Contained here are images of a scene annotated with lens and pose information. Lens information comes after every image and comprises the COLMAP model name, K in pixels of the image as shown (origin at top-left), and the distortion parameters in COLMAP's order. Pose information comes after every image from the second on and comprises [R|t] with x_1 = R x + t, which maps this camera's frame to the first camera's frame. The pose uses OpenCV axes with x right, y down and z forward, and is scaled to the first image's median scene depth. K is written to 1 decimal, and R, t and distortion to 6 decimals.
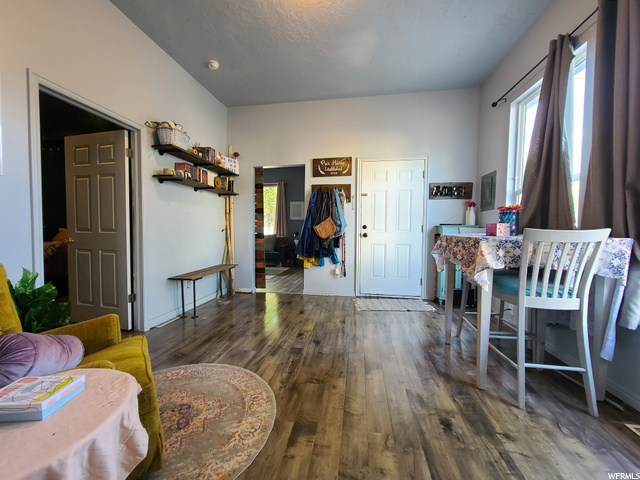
lens RADIAL K [[260.7, 0, 320.2], [0, 260.7, 239.7], [0, 0, 1]] dist [-0.000729, -0.000188]
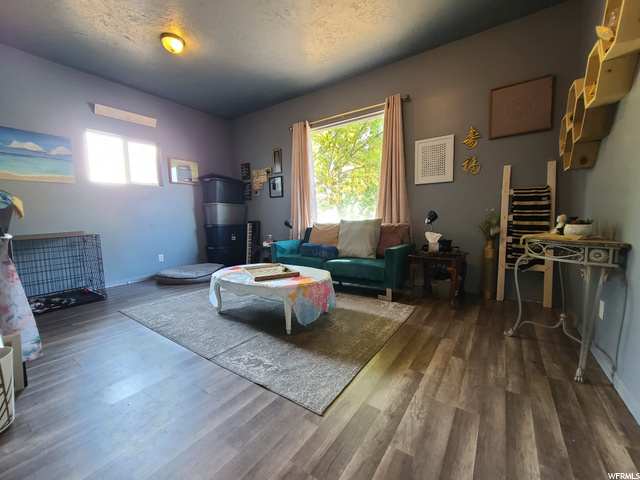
lens RADIAL K [[260.7, 0, 318.2], [0, 260.7, 237.9], [0, 0, 1]] dist [-0.000729, -0.000188]
pose [[0.908187, 0.019028, -0.418131, -0.079895], [0.002017, 0.998756, 0.049831, -0.010464], [0.418559, -0.046099, 0.907019, 0.551630]]
